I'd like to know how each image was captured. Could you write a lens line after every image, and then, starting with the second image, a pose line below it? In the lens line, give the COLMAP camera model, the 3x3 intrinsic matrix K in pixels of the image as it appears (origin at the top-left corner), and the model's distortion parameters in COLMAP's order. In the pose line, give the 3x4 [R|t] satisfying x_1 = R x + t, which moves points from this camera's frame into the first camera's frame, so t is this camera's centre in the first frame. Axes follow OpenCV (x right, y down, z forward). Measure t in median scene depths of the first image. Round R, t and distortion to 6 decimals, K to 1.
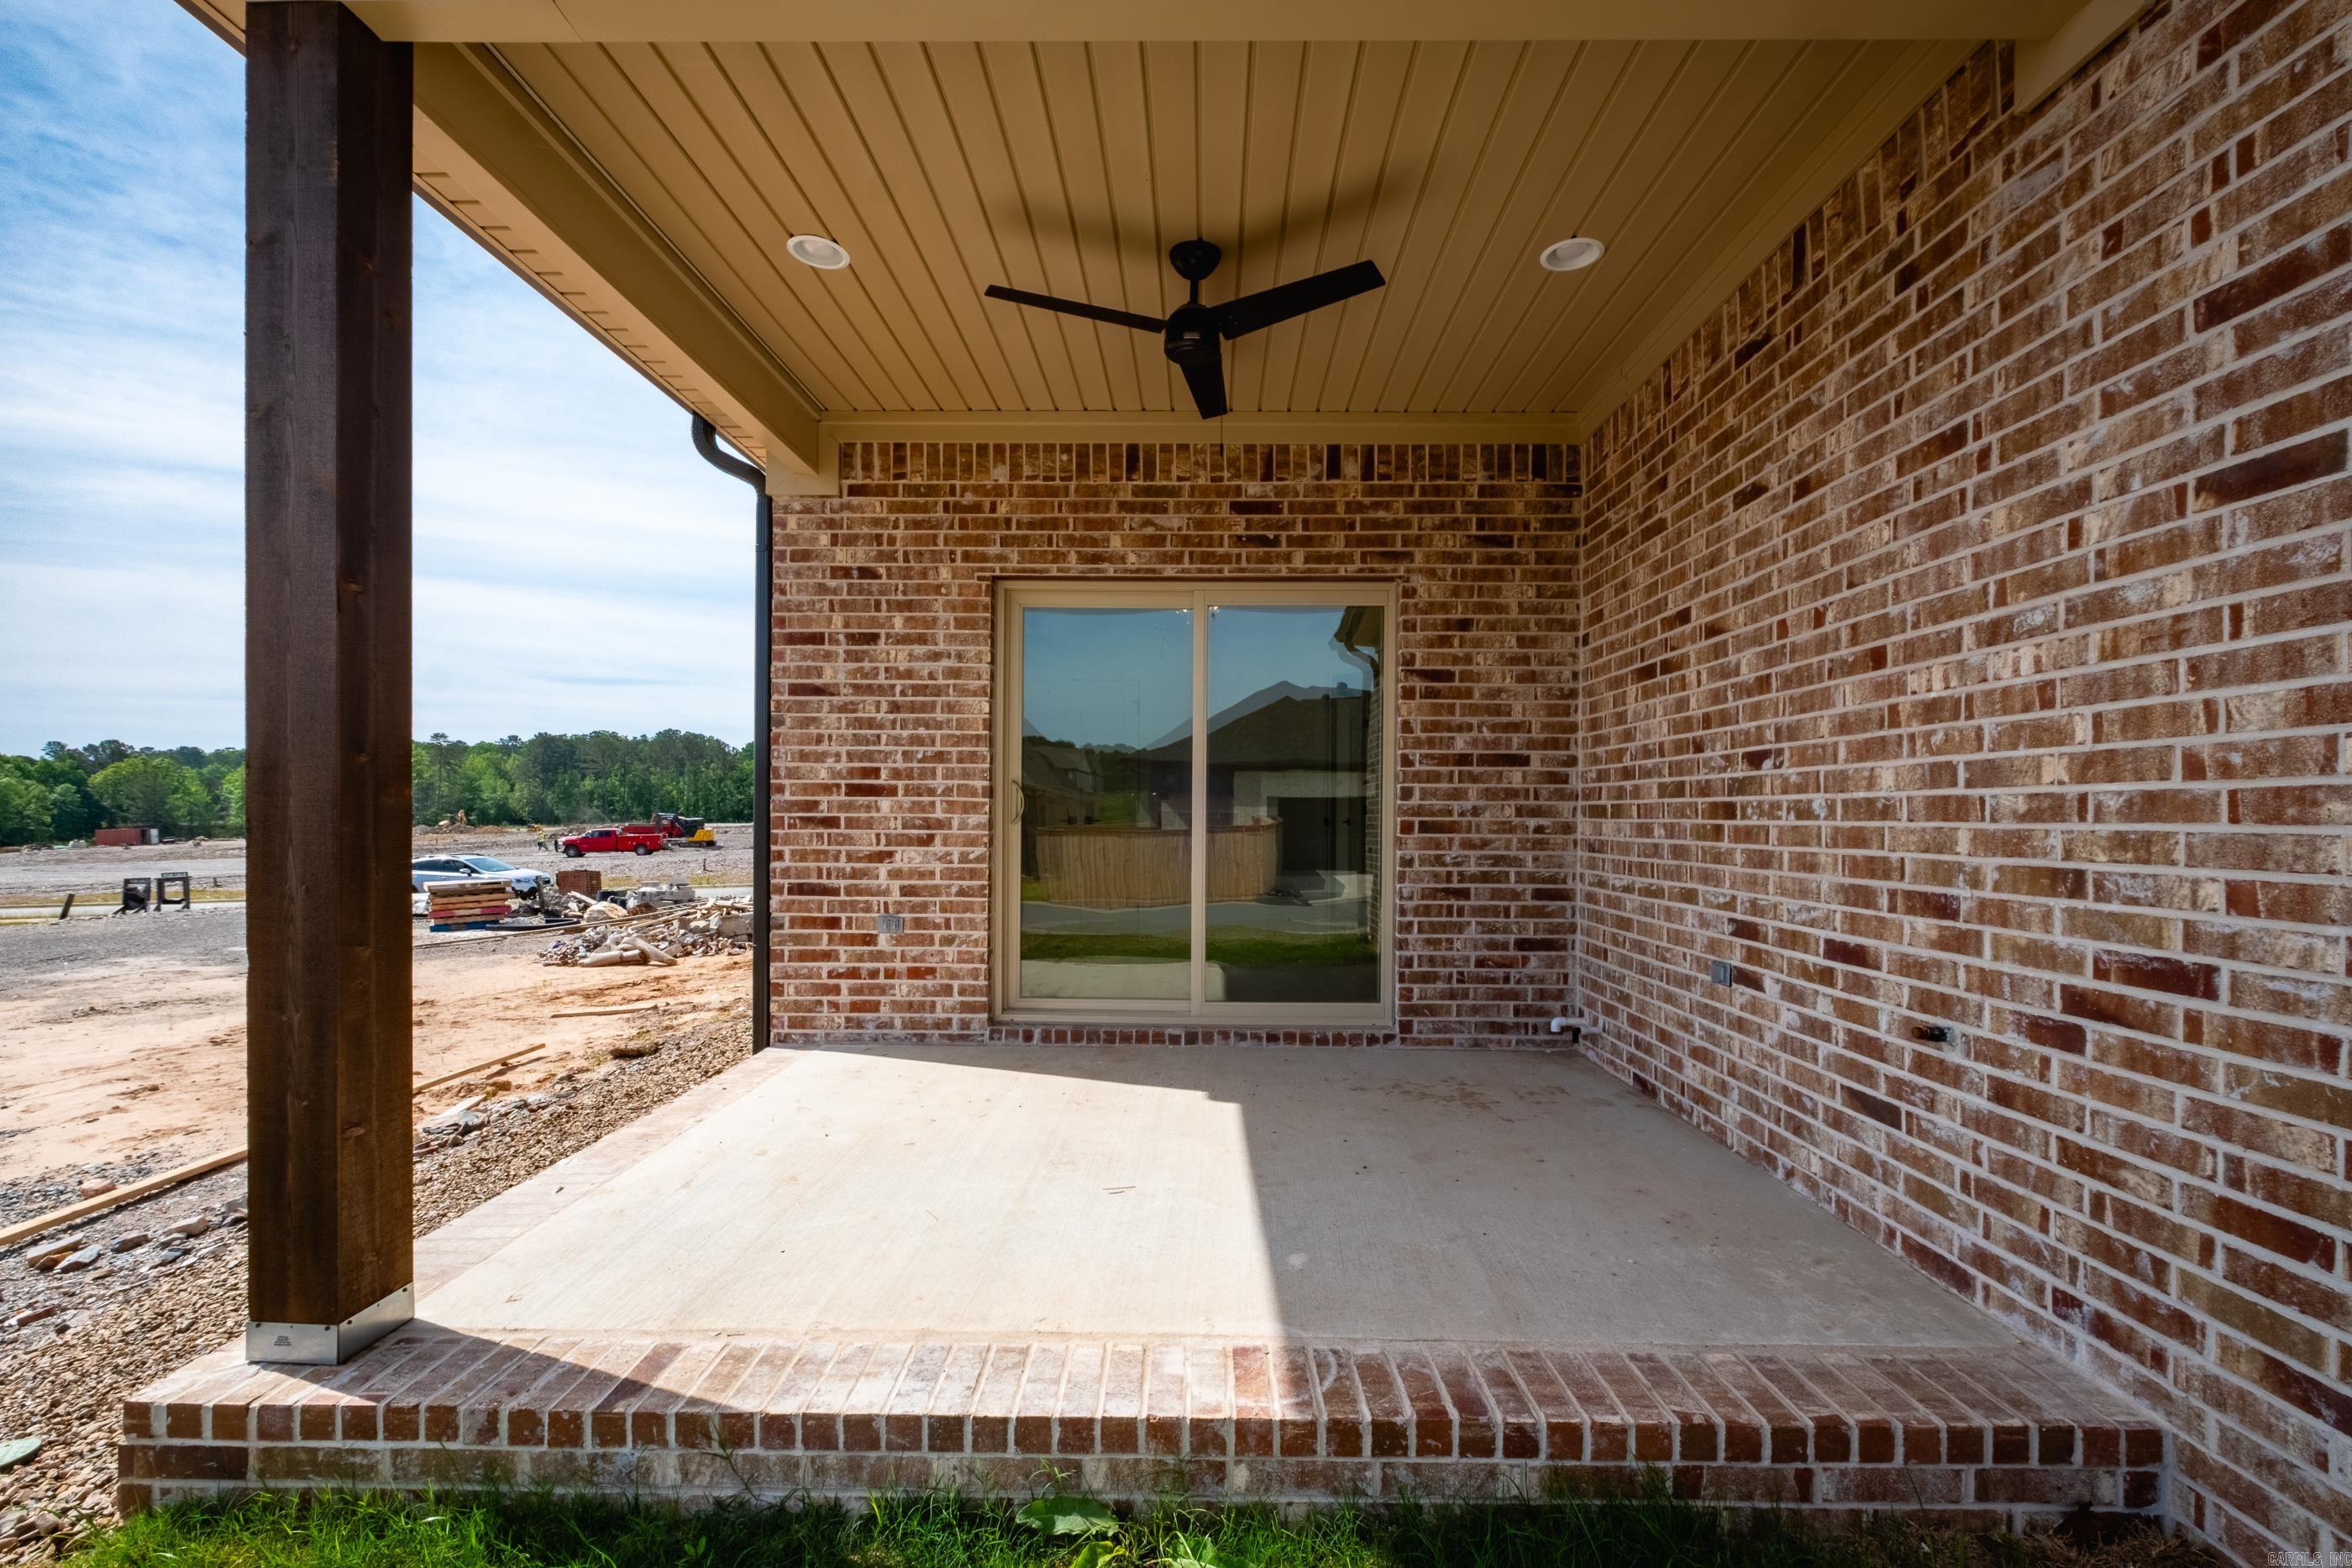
lens RADIAL K [[1019.7, 0, 1178.9], [0, 1019.7, 803.8], [0, 0, 1]] dist [-0.000845, -0.000678]
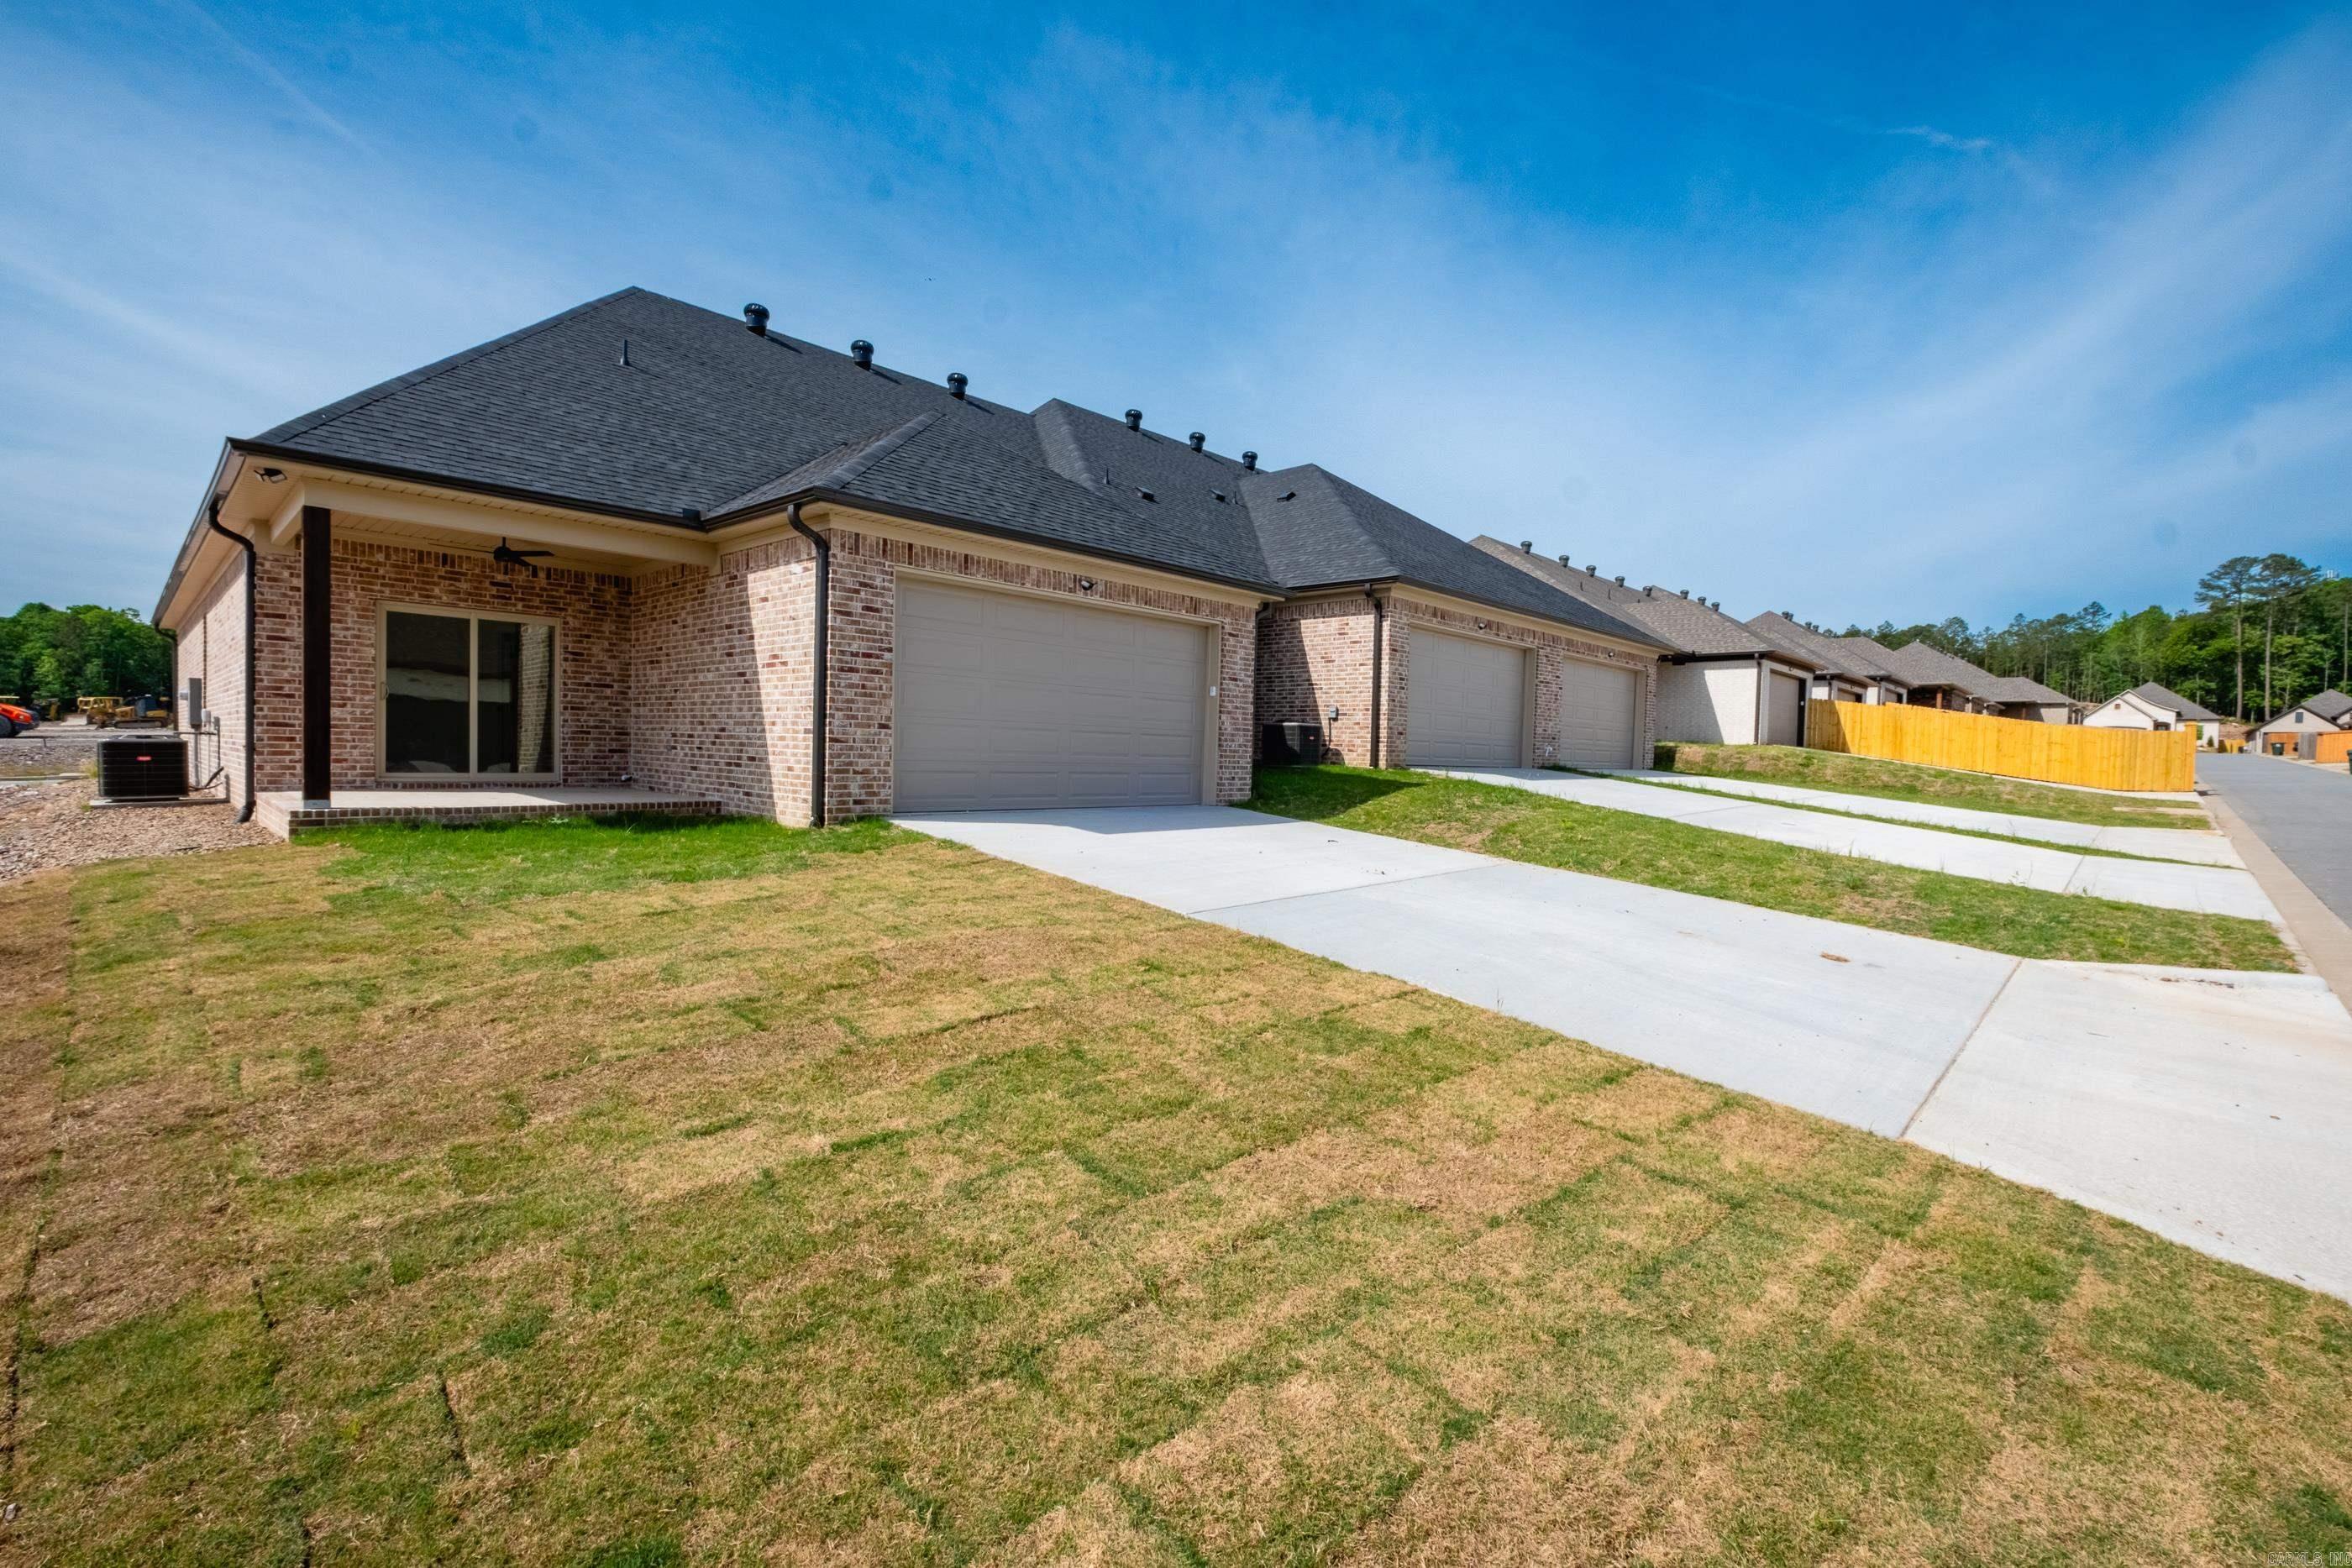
lens RADIAL K [[1019.7, 0, 1178.9], [0, 1019.7, 803.8], [0, 0, 1]] dist [-0.000845, -0.000678]
pose [[0.673148, -0.028610, 0.738954, -0.712052], [-0.032323, 0.997158, 0.068051, 0.040495], [-0.738801, -0.069694, 0.670310, -2.114996]]
